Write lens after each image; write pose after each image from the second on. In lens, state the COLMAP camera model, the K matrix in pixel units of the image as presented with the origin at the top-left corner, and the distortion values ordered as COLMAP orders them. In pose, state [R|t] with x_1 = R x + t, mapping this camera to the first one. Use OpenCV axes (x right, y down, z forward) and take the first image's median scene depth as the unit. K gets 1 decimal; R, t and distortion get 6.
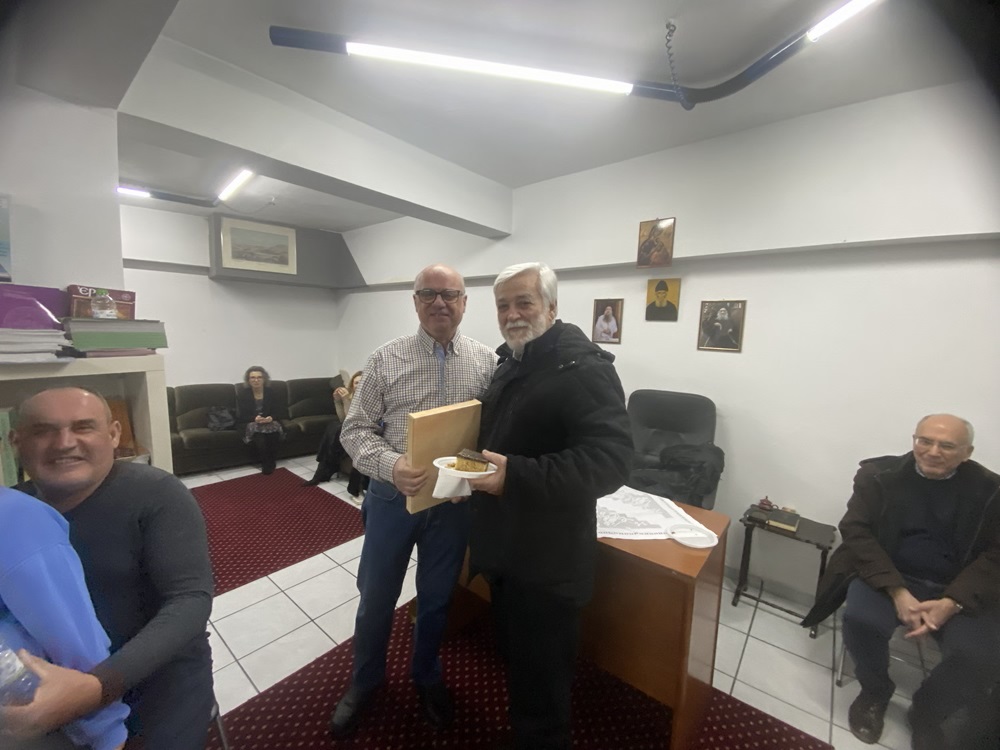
lens RADIAL K [[402.1, 0, 496.4], [0, 402.1, 378.0], [0, 0, 1]] dist [0.026921, -0.000003]
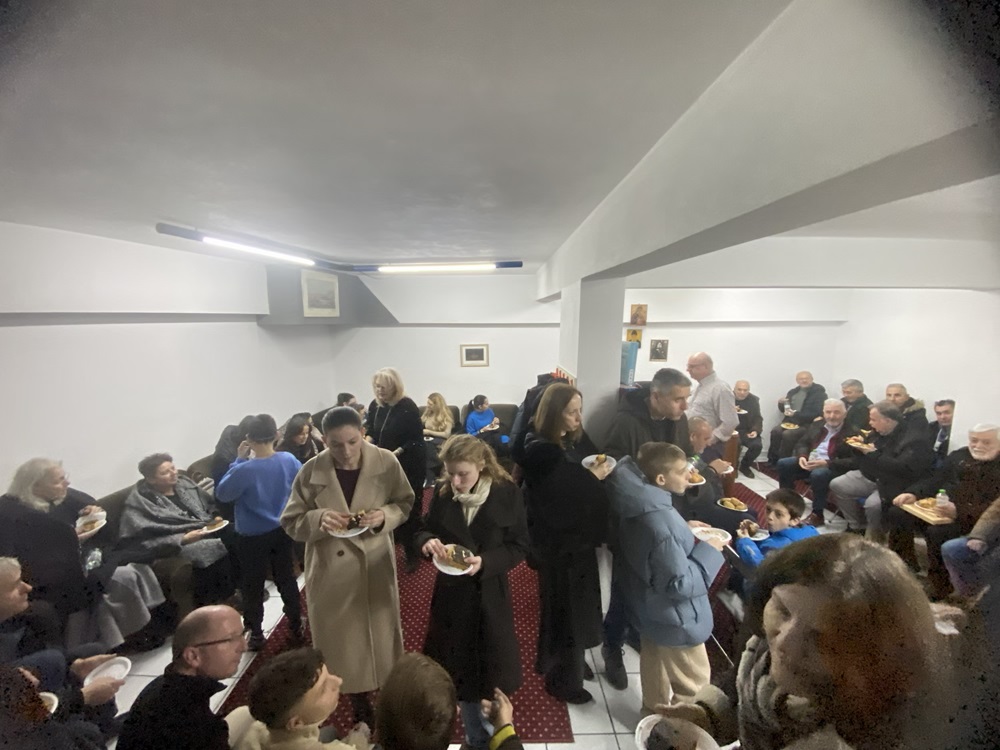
lens RADIAL K [[393.2, 0, 500.0], [0, 393.2, 370.8], [0, 0, 1]] dist [-0.017884, -0.004976]
pose [[0.757400, -0.116348, 0.642501, -1.481376], [0.106220, 0.992844, 0.054574, -0.212405], [-0.644253, 0.026912, 0.764339, -0.130467]]
